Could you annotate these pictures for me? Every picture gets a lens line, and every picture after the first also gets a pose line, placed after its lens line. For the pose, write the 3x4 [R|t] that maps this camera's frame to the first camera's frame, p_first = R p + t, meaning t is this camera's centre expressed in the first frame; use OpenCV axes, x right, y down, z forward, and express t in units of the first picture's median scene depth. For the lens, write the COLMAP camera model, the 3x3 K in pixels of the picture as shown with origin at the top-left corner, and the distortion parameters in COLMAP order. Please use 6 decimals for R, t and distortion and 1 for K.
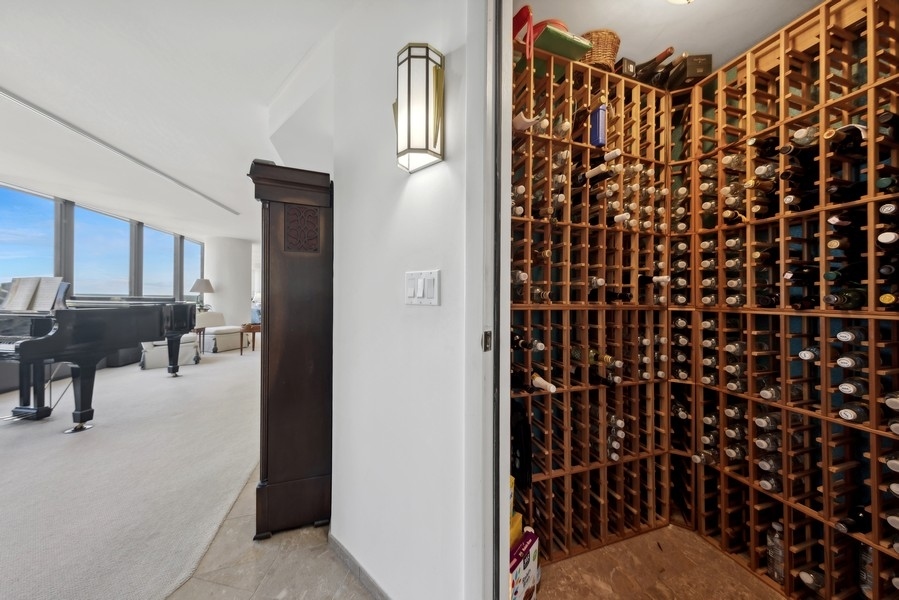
lens RADIAL K [[290.3, 0, 456.9], [0, 290.3, 298.1], [0, 0, 1]] dist [0.006881, 0.000040]
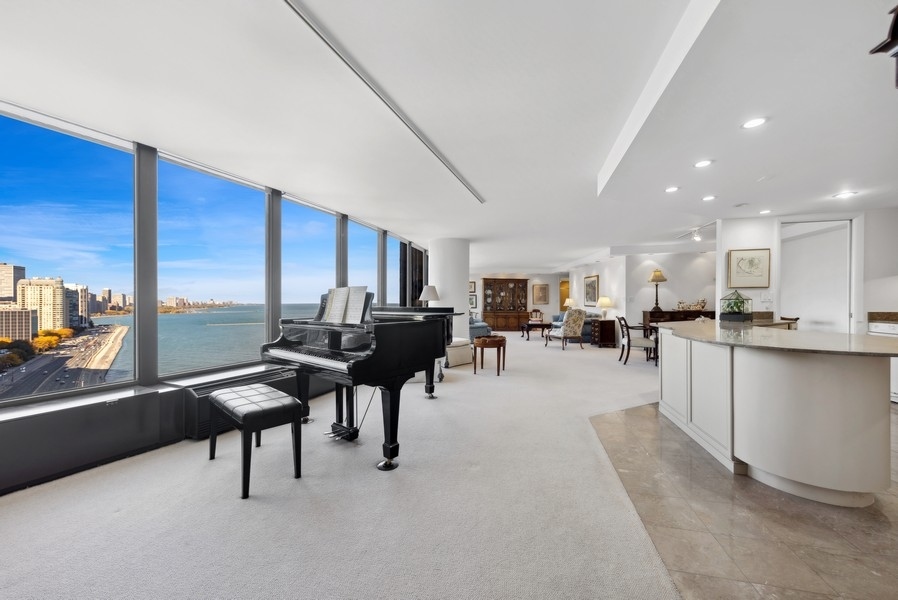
lens RADIAL K [[337.3, 0, 449.0], [0, 337.3, 298.6], [0, 0, 1]] dist [0.002723, -0.000087]
pose [[0.862516, -0.016576, -0.505758, -0.590376], [0.010020, 0.999827, -0.015681, -0.015323], [0.505930, 0.008457, 0.862533, 0.229278]]
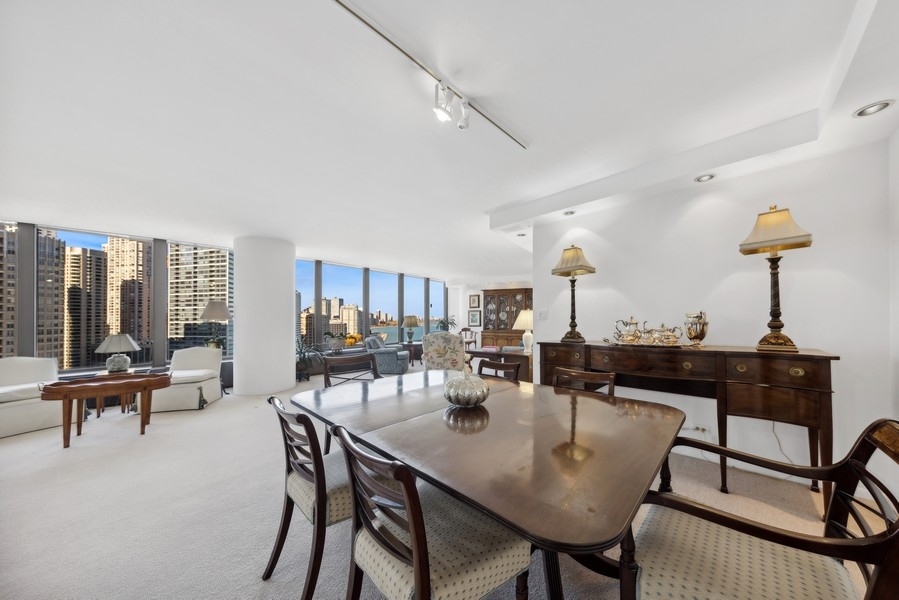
lens RADIAL K [[290.3, 0, 469.5], [0, 290.3, 313.4], [0, 0, 1]] dist [0.006881, 0.000040]
pose [[0.459488, -0.027550, -0.887757, 0.176100], [0.008784, 0.999611, -0.026475, -0.016297], [0.888140, 0.004367, 0.459551, 2.601649]]
